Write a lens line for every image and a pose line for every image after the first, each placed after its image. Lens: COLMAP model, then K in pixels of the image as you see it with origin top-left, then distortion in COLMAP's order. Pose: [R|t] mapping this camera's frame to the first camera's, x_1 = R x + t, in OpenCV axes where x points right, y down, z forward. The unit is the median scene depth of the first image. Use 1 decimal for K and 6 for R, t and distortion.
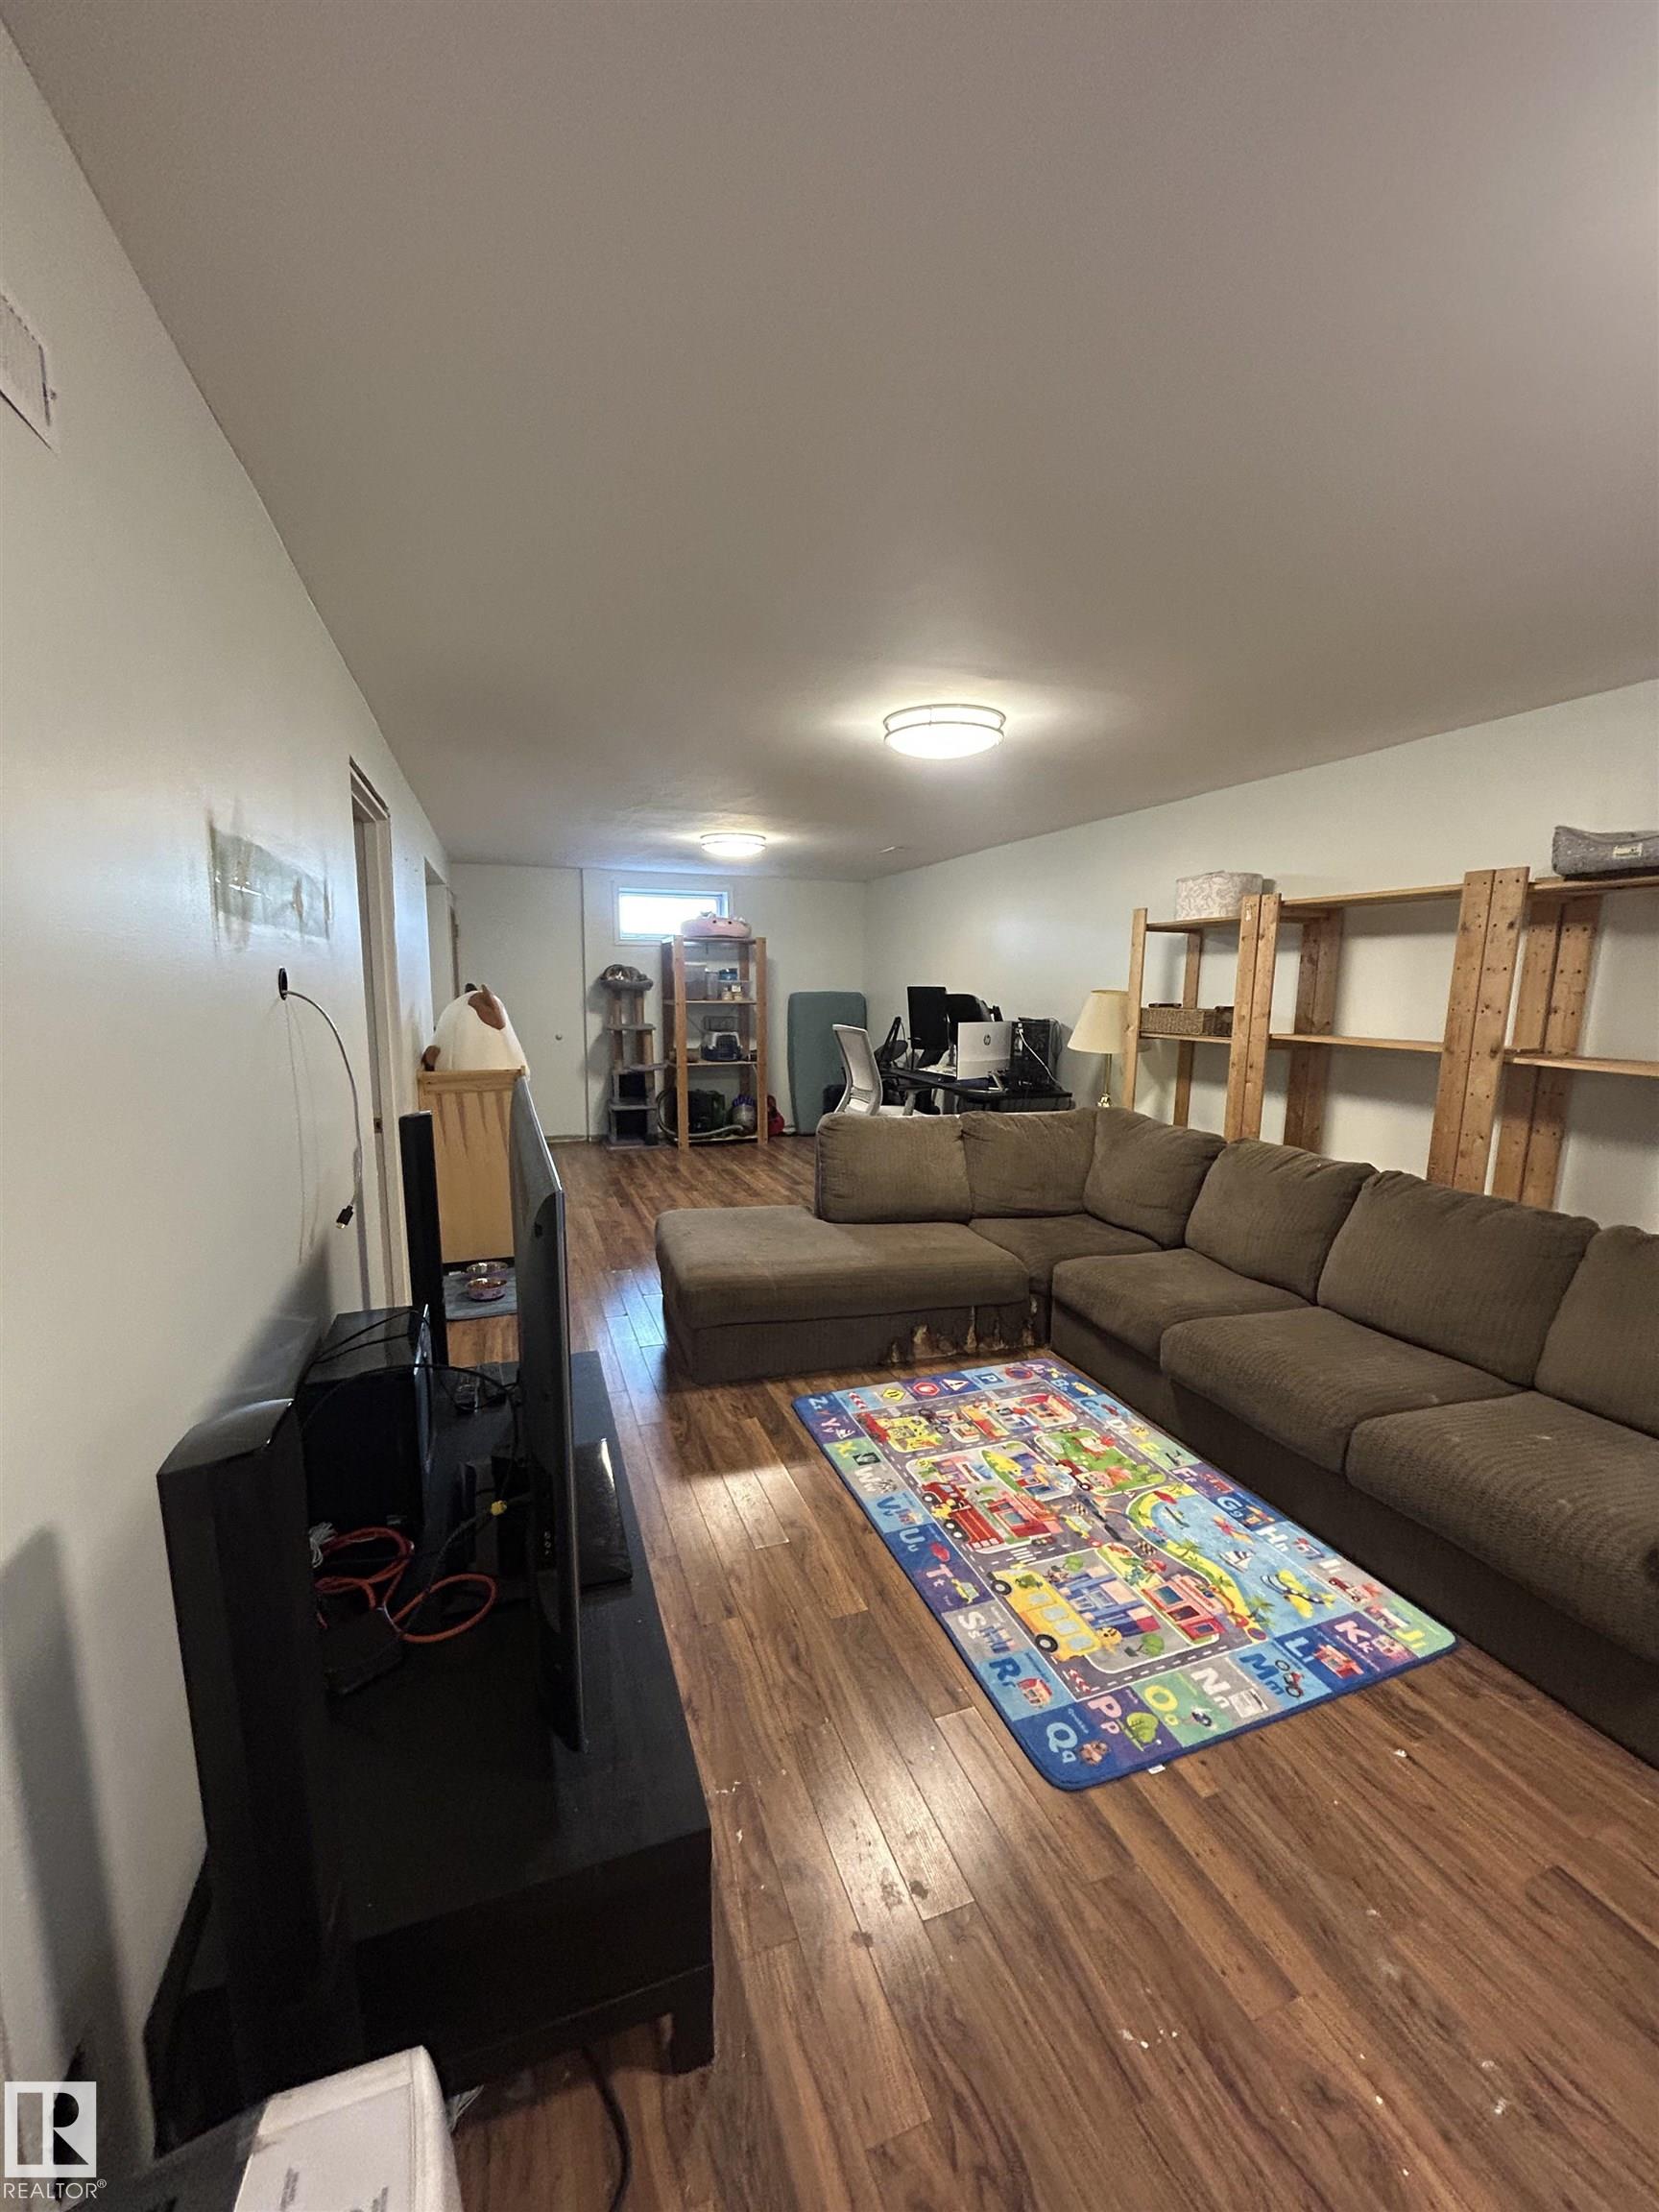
lens RADIAL K [[883.8, 0, 832.0], [0, 883.8, 1107.8], [0, 0, 1]] dist [-0.000469, 0.000858]
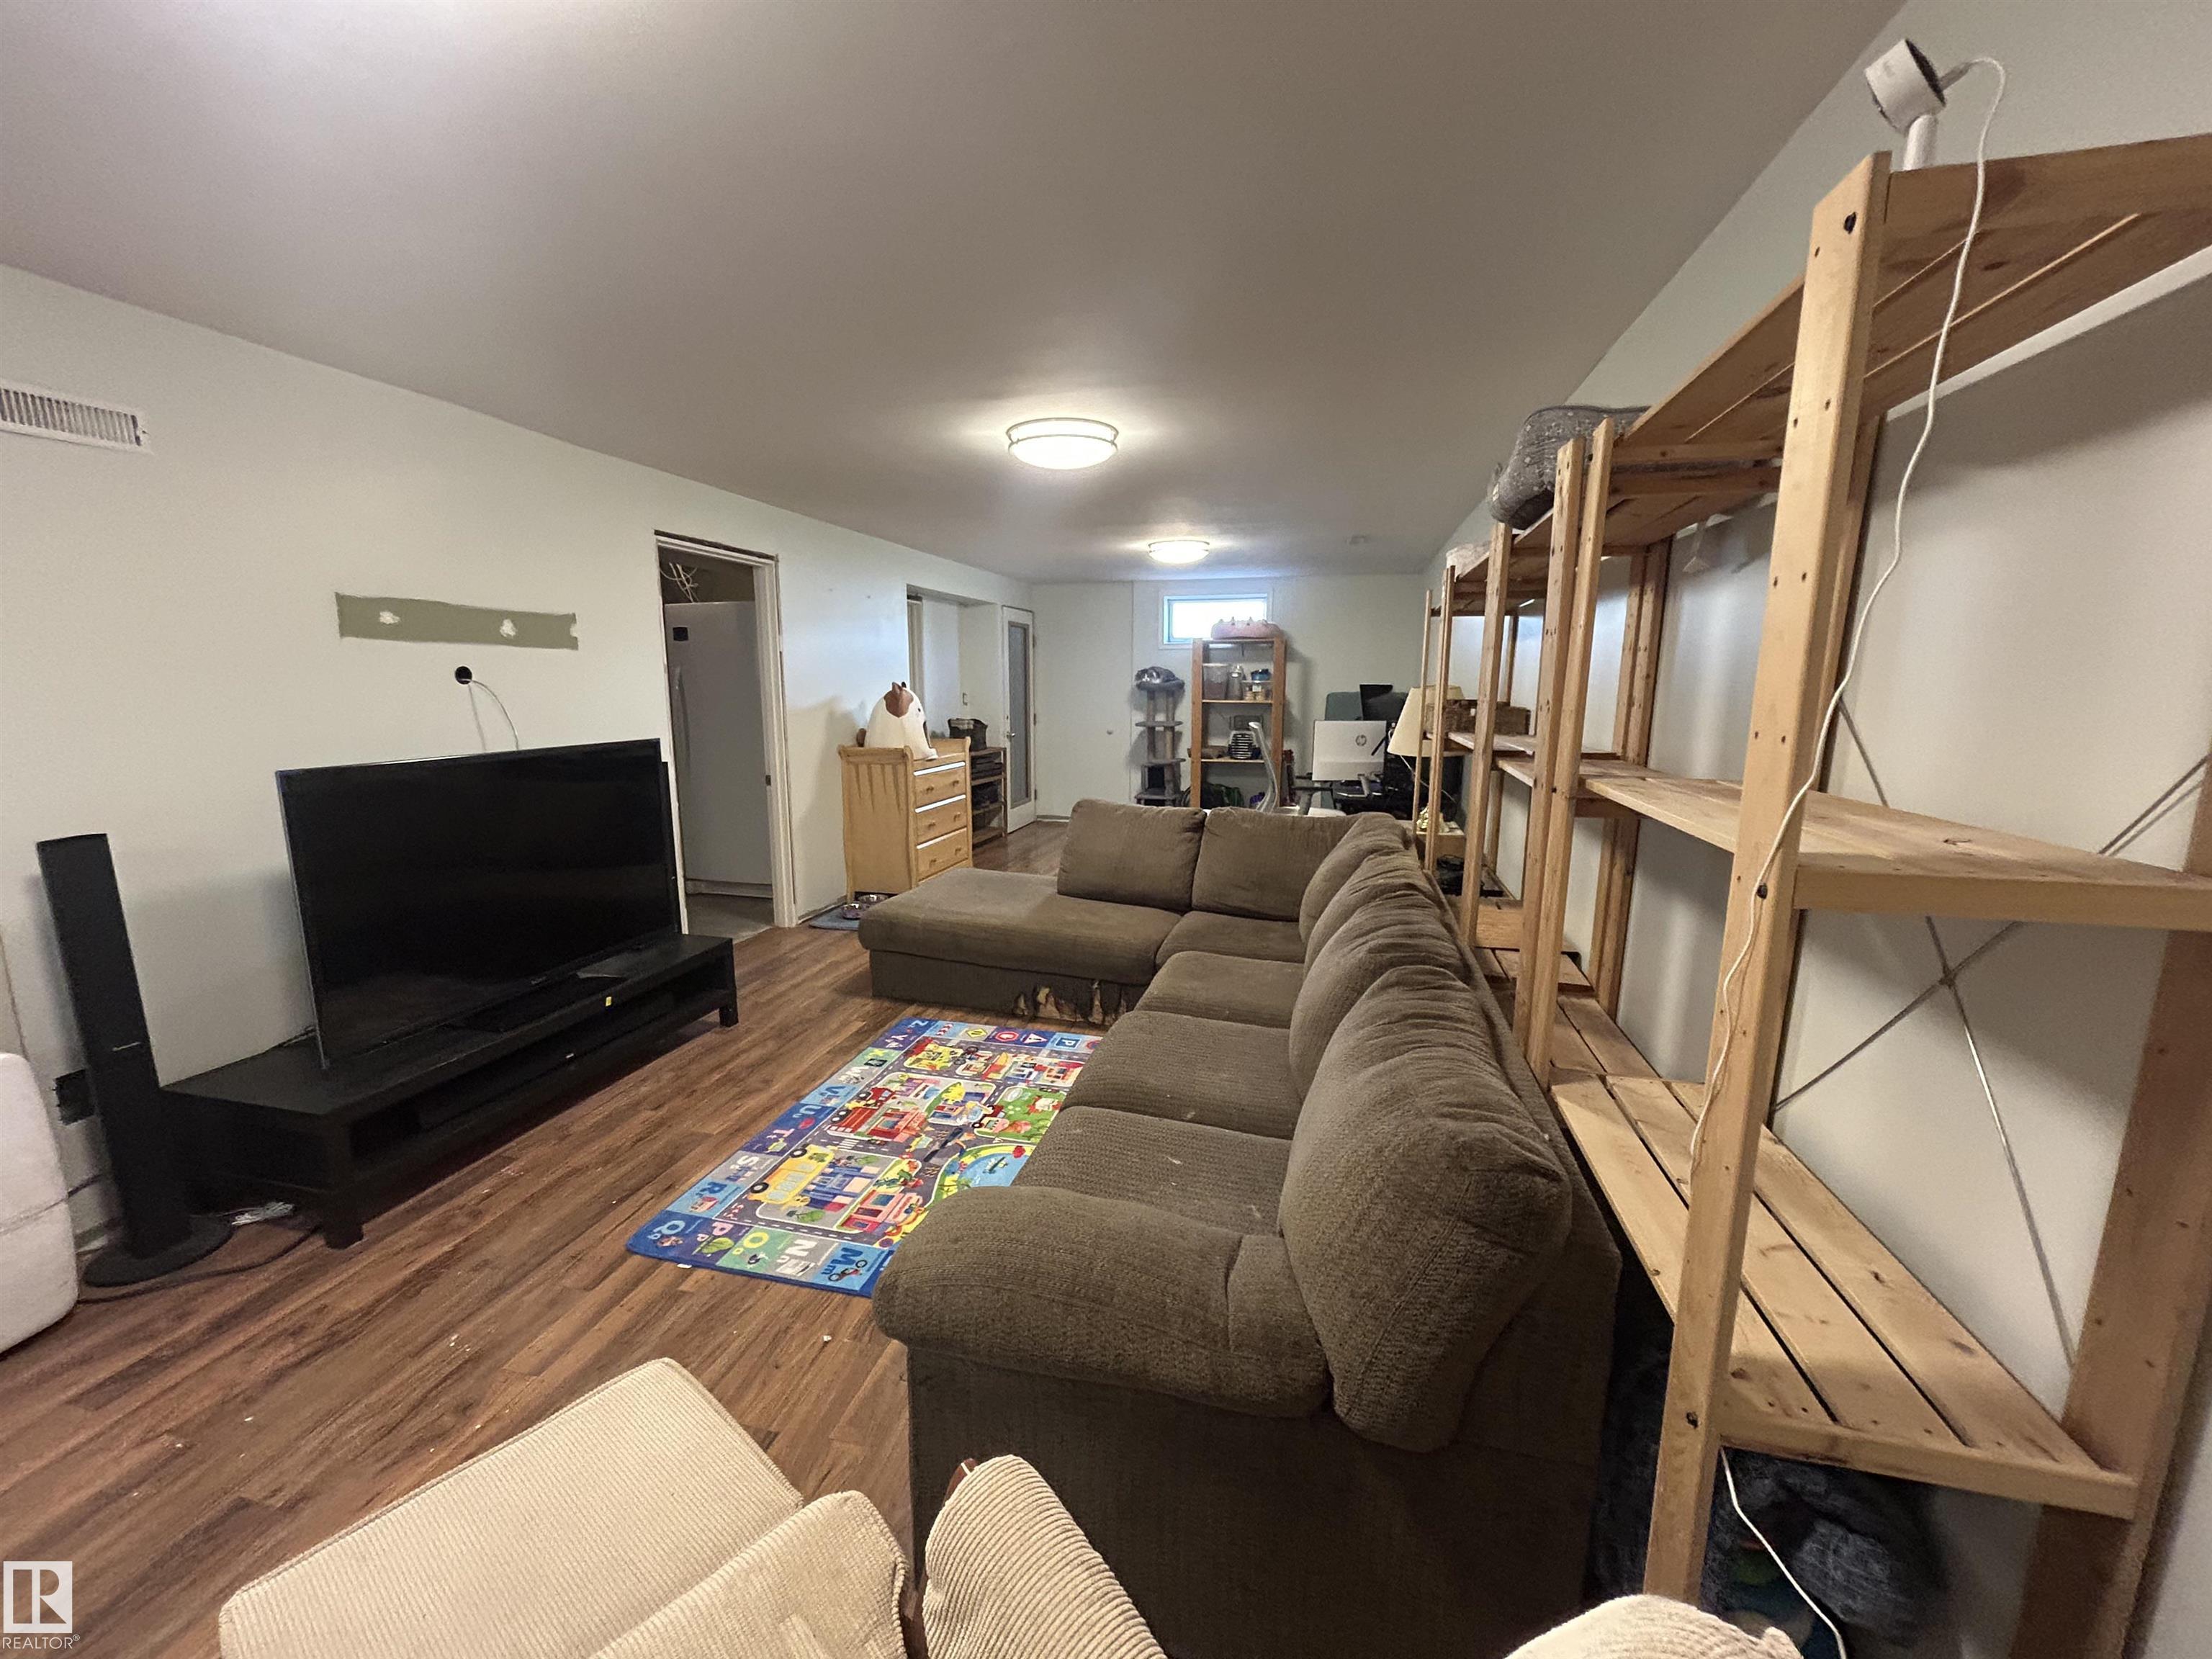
lens RADIAL K [[880.4, 0, 1106.0], [0, 880.4, 829.5], [0, 0, 1]] dist [-0.000325, 0.000001]
pose [[0.827271, 0.085905, -0.555197, 0.872190], [-0.075965, 0.996269, 0.040960, -0.000875], [0.556644, 0.008291, 0.830710, 0.142439]]
